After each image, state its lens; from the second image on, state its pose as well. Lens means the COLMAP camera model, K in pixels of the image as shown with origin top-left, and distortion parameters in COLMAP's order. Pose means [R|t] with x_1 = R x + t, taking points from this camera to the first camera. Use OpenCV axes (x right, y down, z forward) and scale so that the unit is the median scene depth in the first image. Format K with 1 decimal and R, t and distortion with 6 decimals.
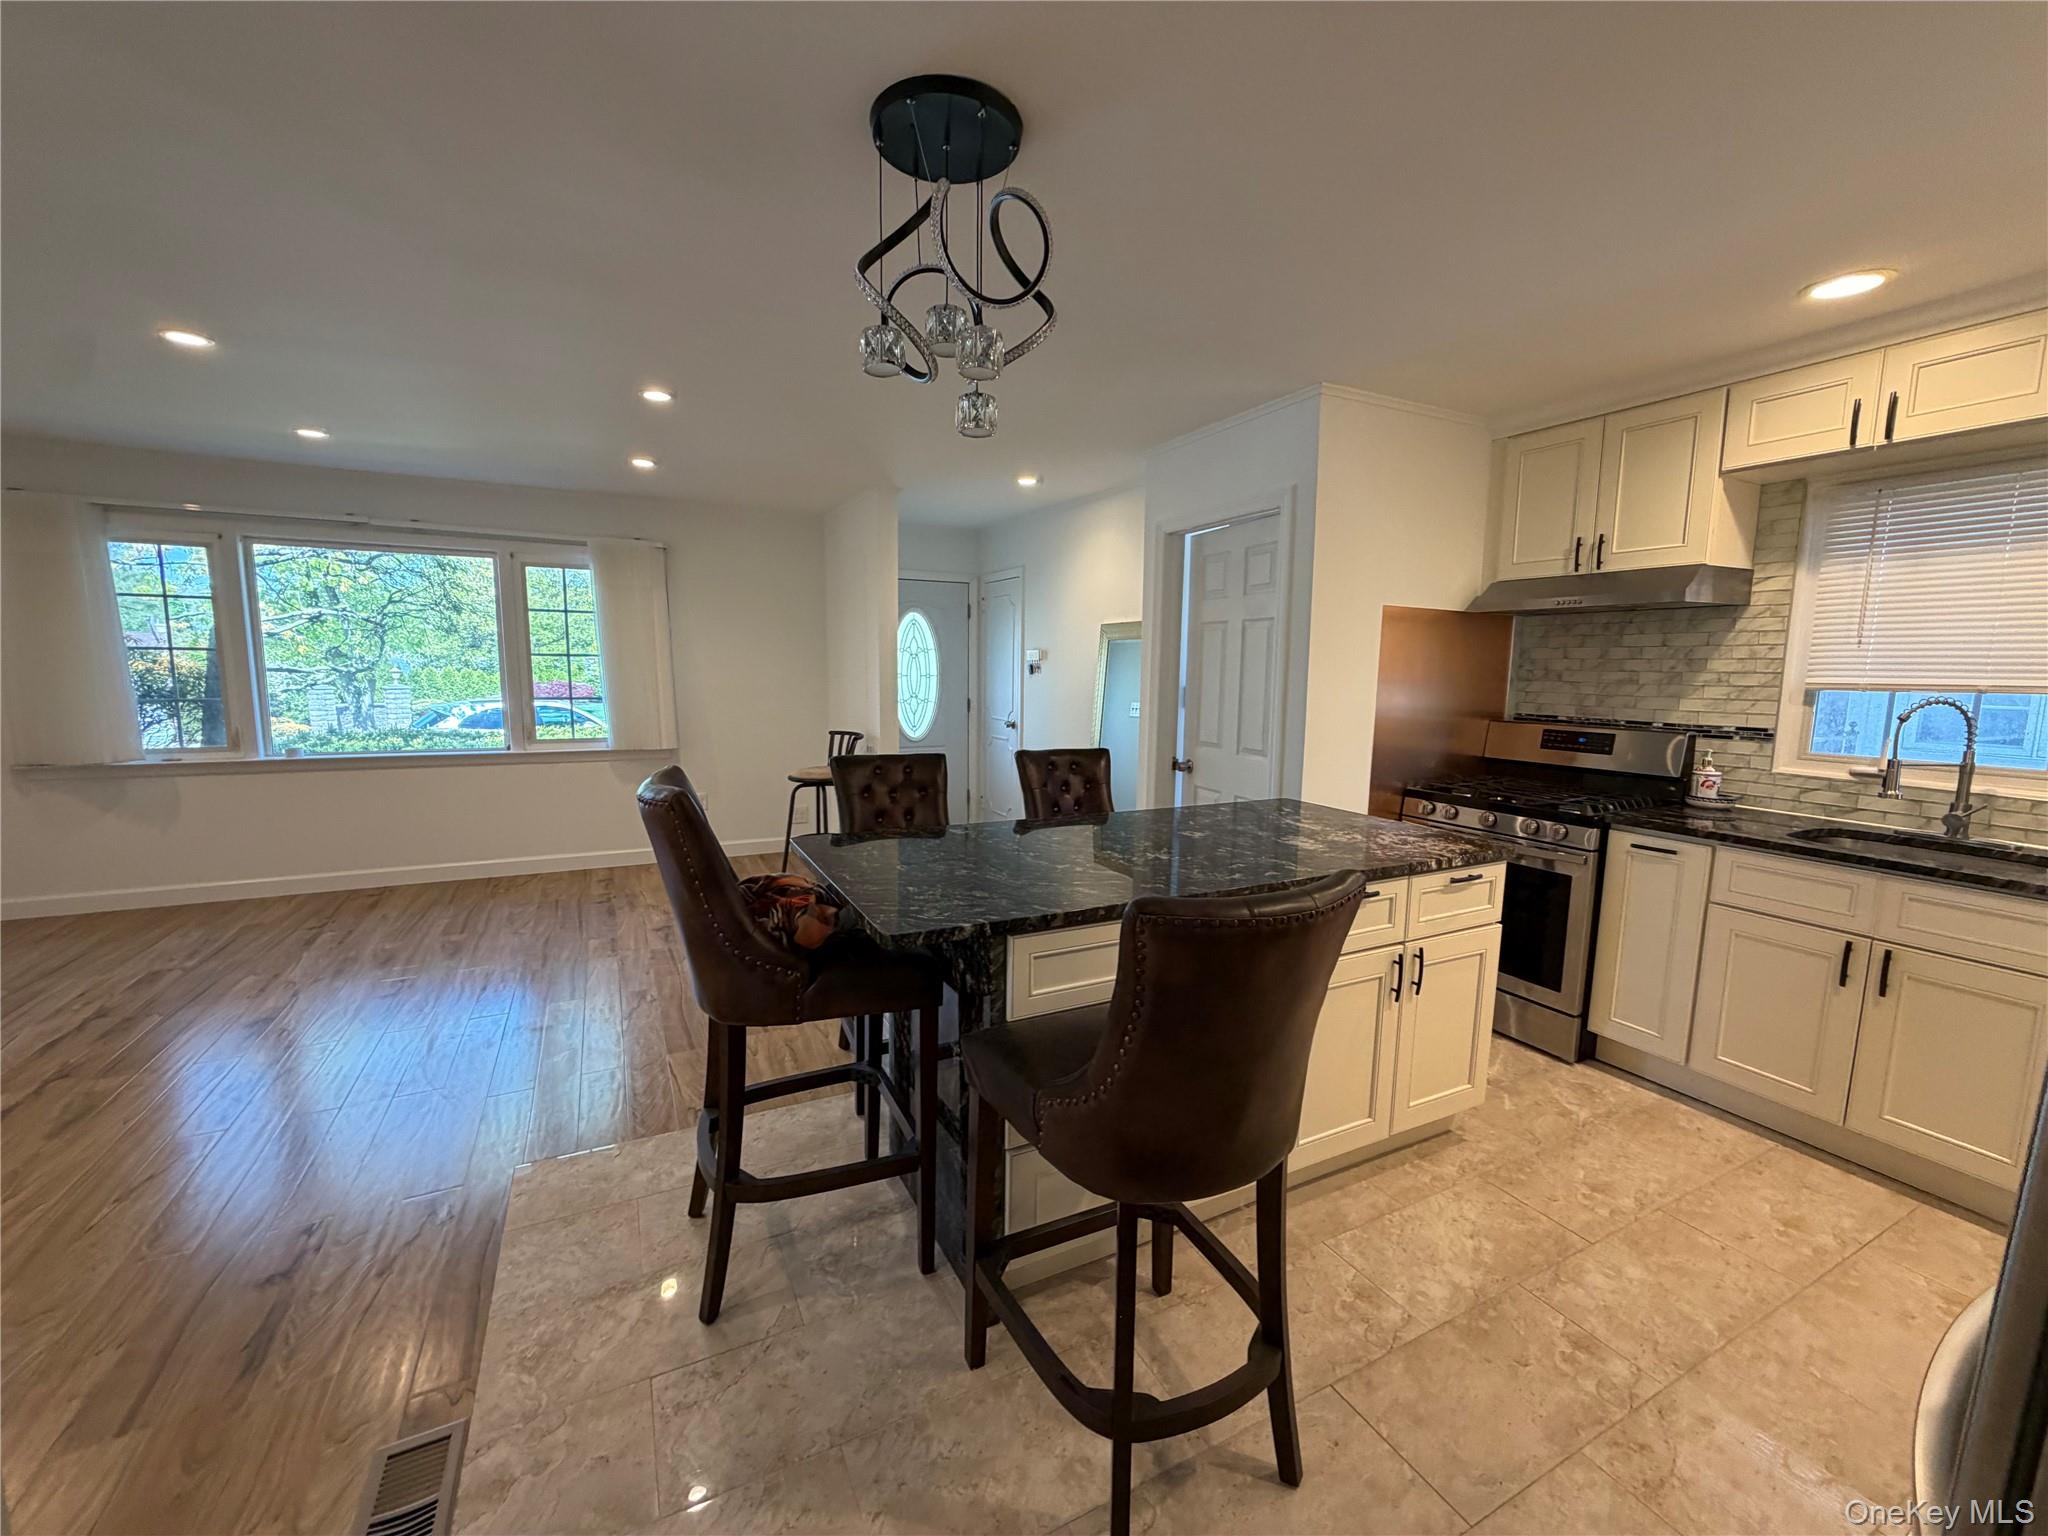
lens RADIAL K [[815.5, 0, 1021.1], [0, 815.5, 766.4], [0, 0, 1]] dist [0.000116, -0.000041]
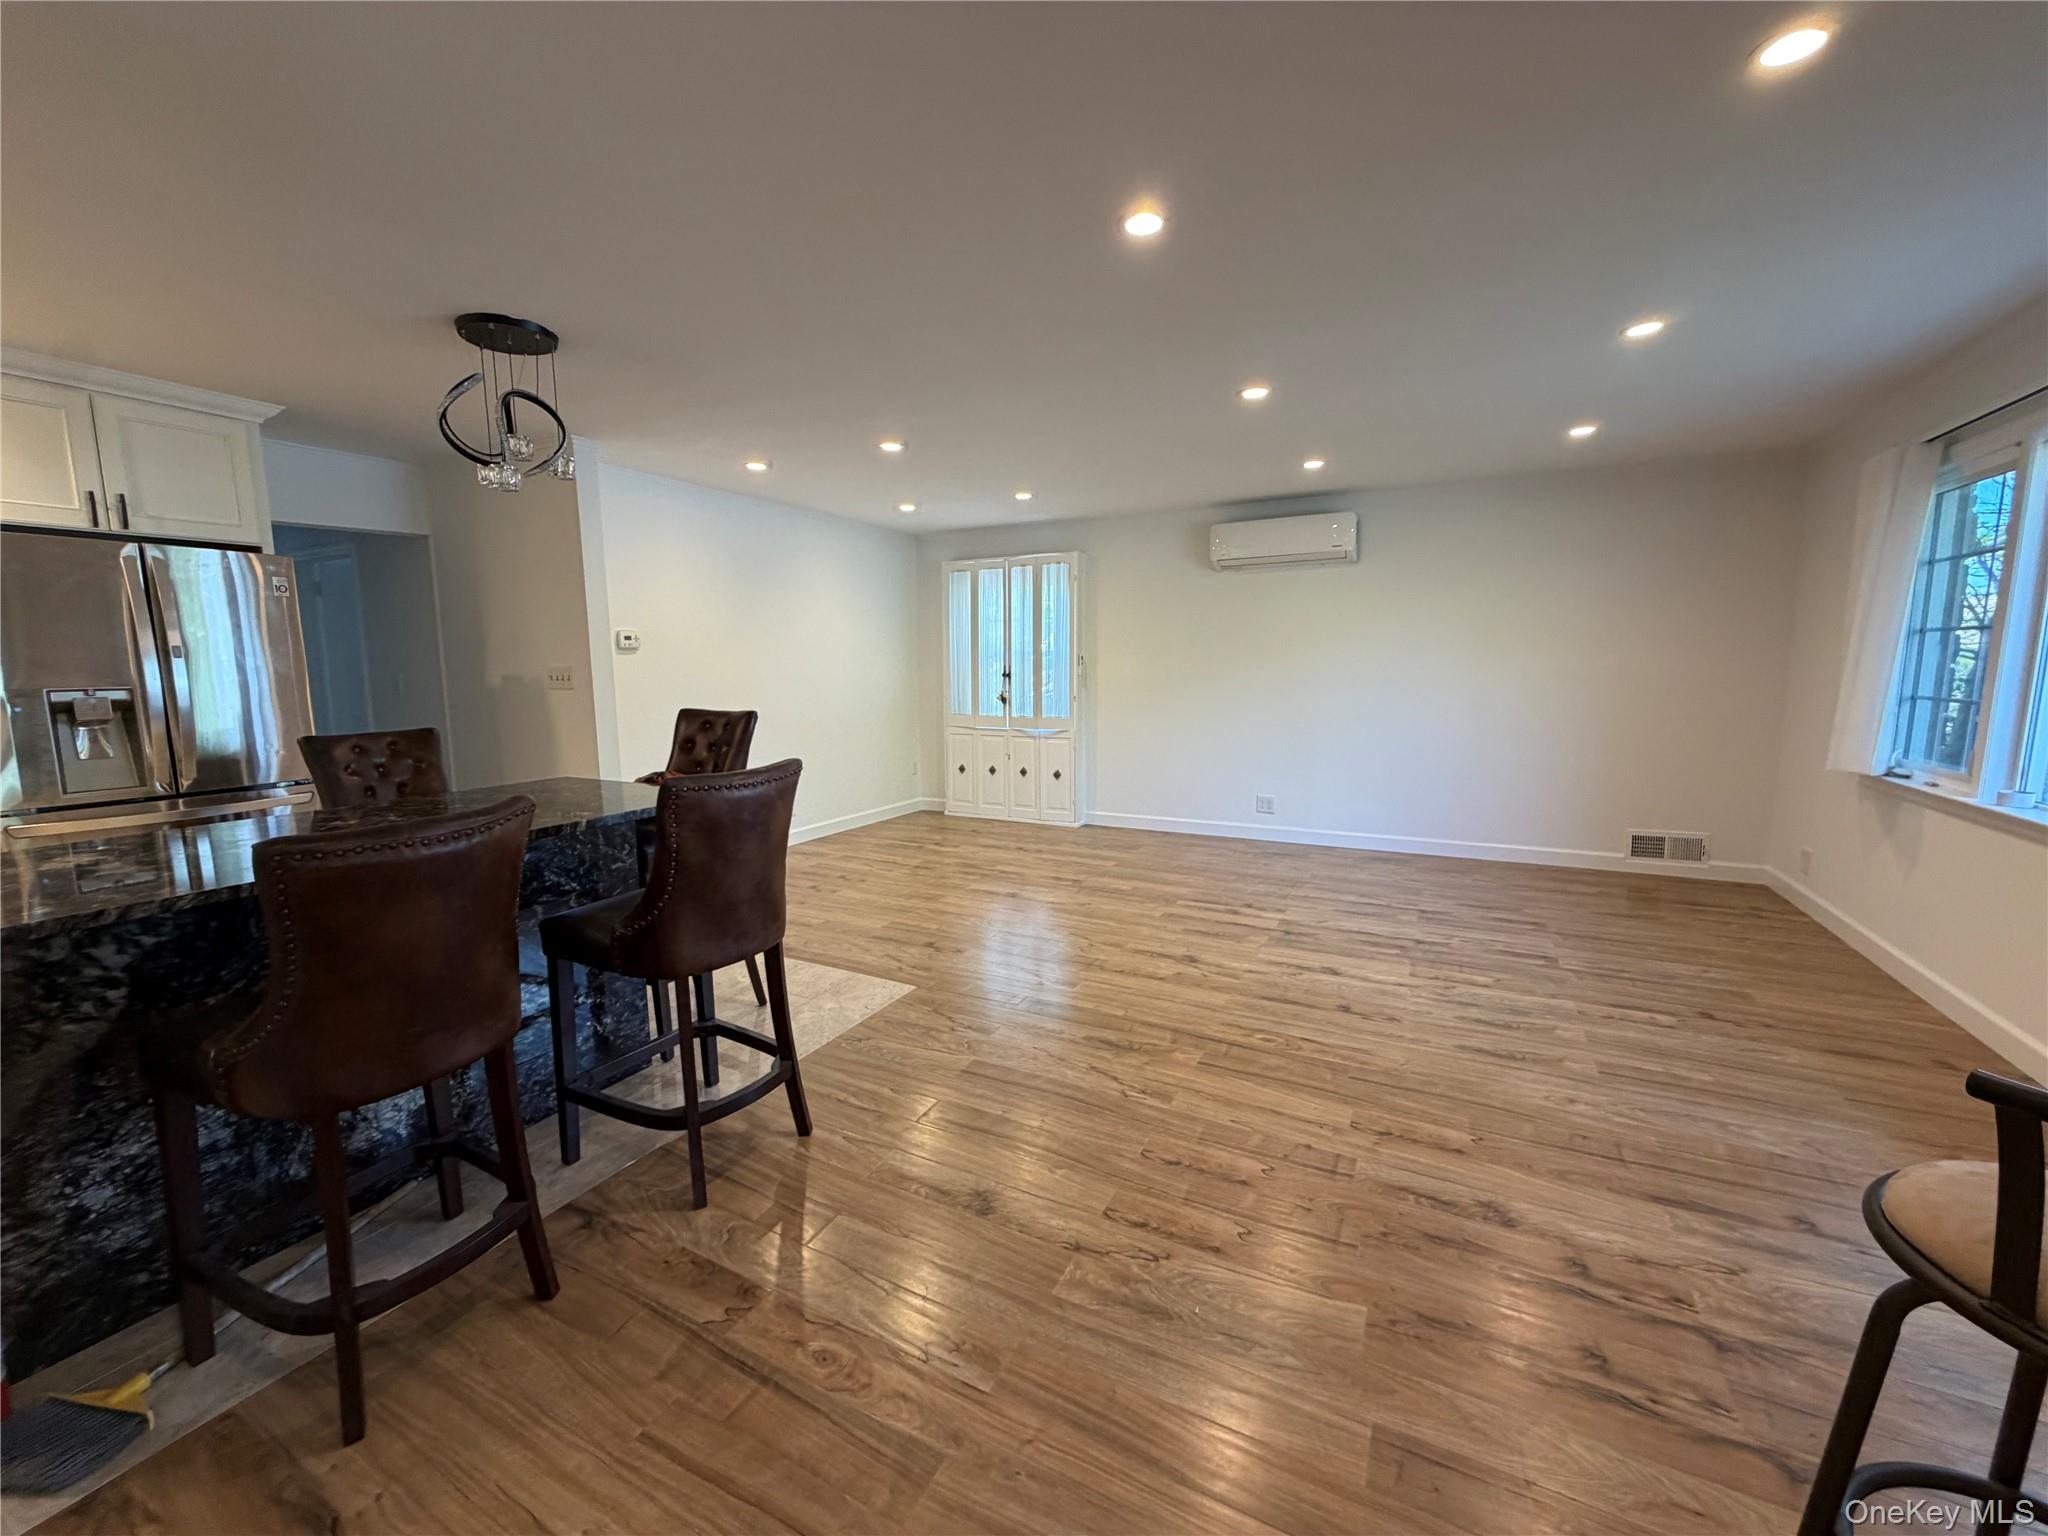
lens RADIAL K [[815.5, 0, 1021.1], [0, 815.5, 766.4], [0, 0, 1]] dist [0.000116, -0.000041]
pose [[-0.818581, 0.066650, -0.570512, 0.033706], [-0.074510, 0.972532, 0.220523, -0.172355], [0.569538, 0.223025, -0.791129, 1.571200]]
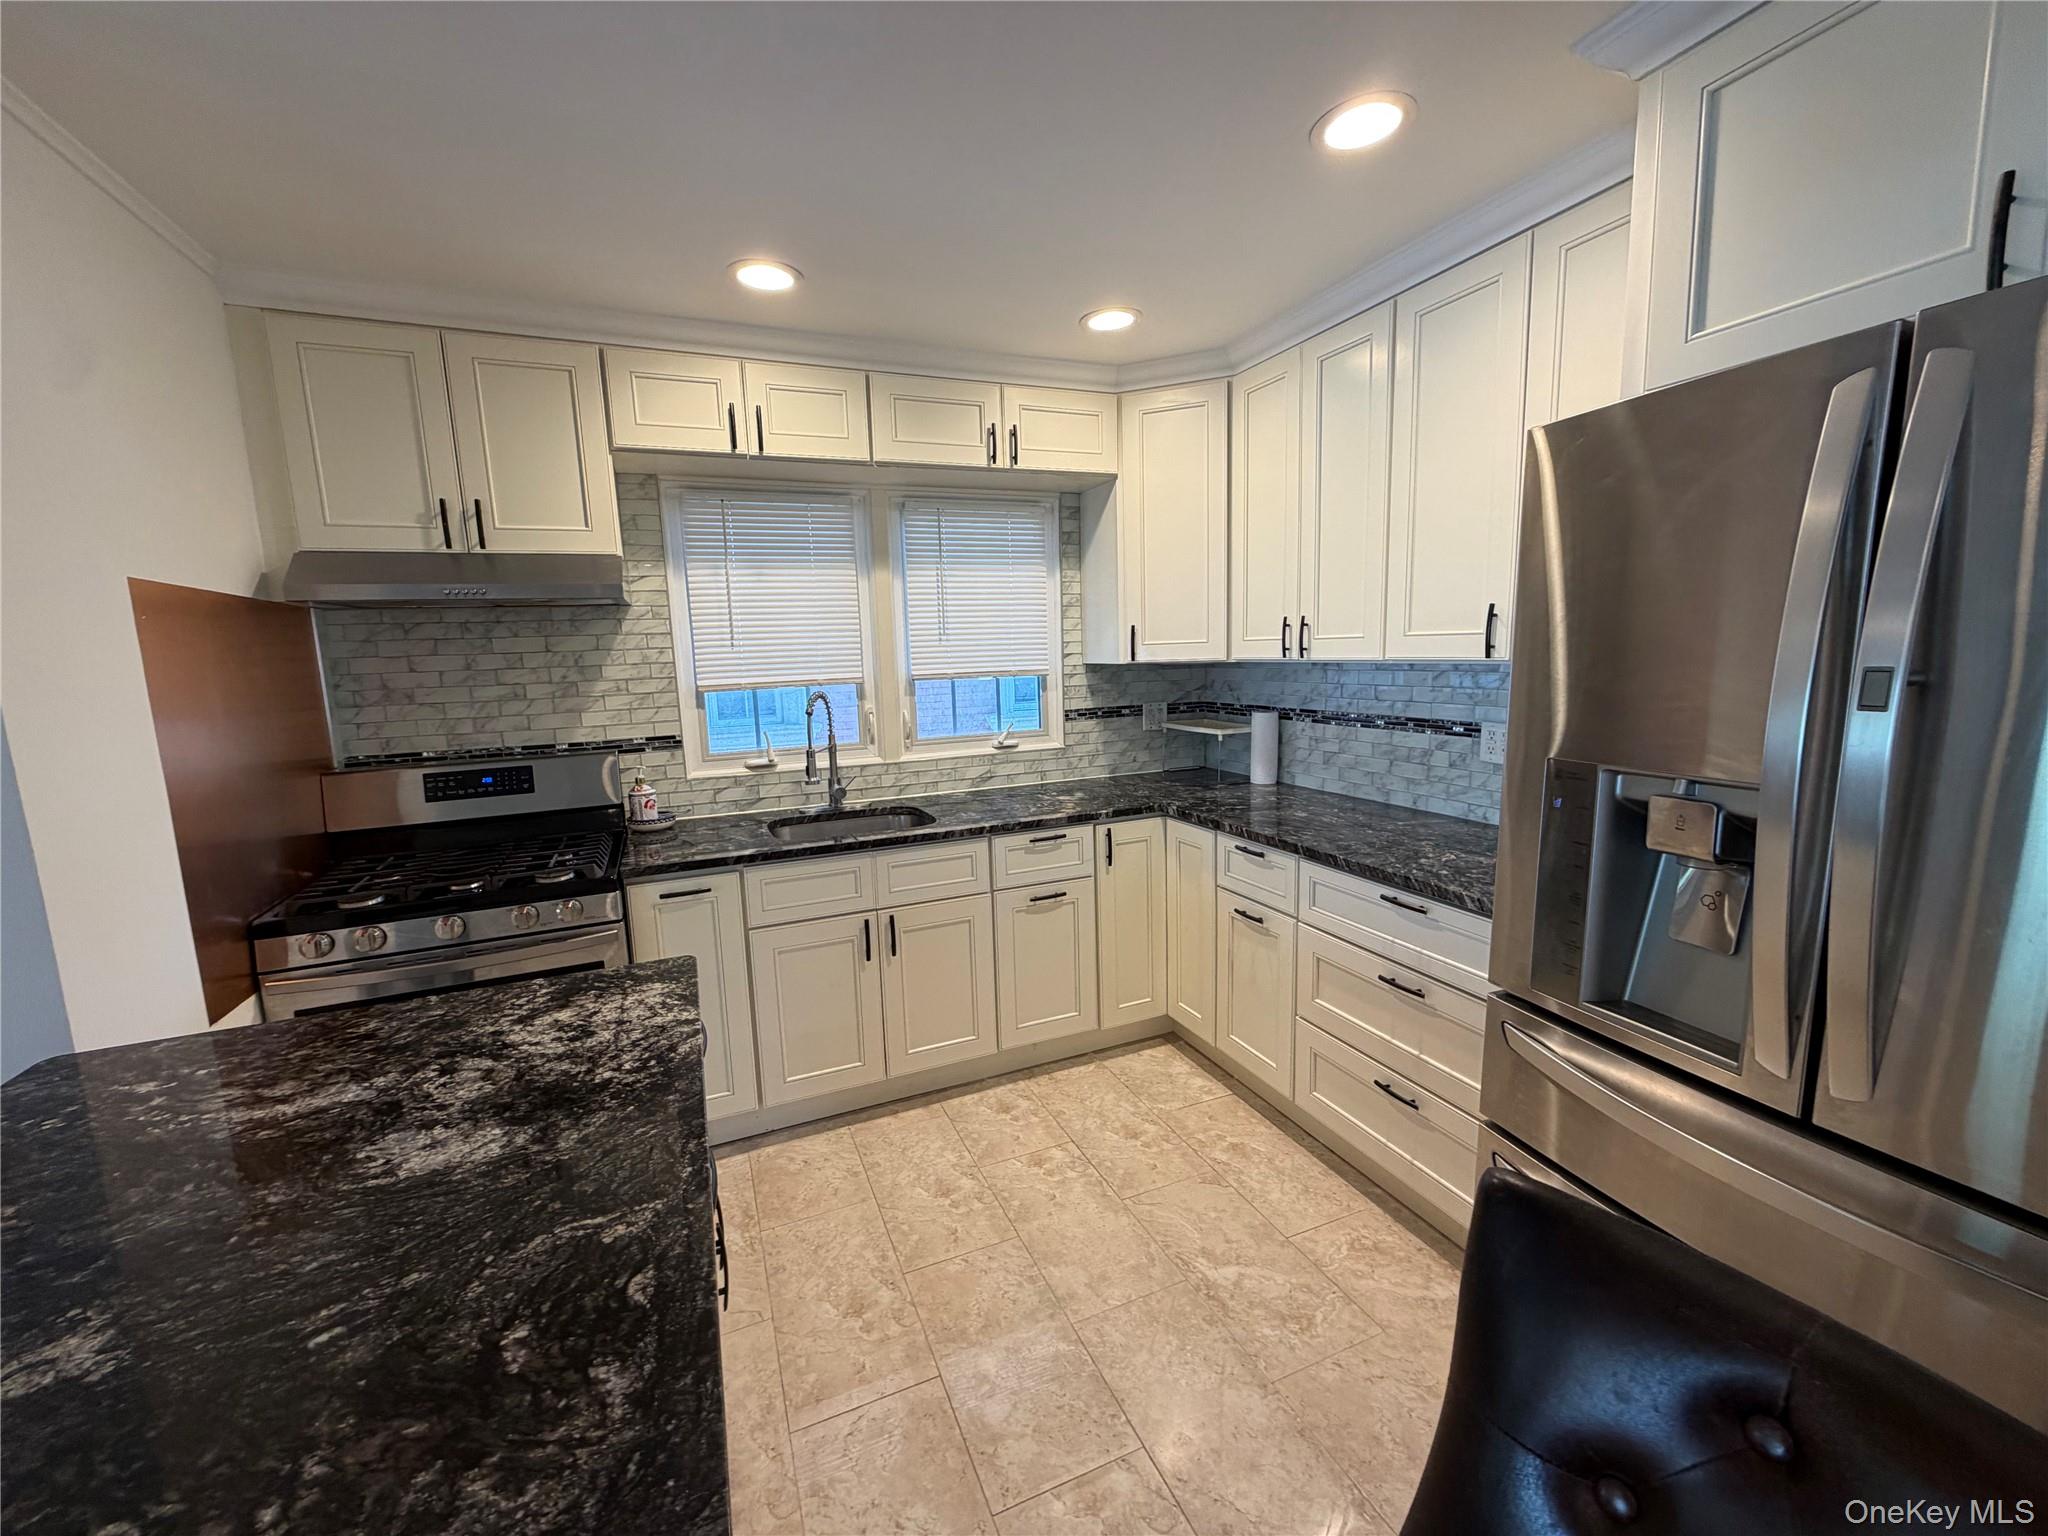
lens RADIAL K [[815.5, 0, 1021.1], [0, 815.5, 766.4], [0, 0, 1]] dist [0.000116, -0.000041]
pose [[0.068744, -0.158186, 0.985013, -0.005824], [0.160754, 0.976203, 0.145552, -0.079124], [-0.984598, 0.148339, 0.092537, 0.480998]]
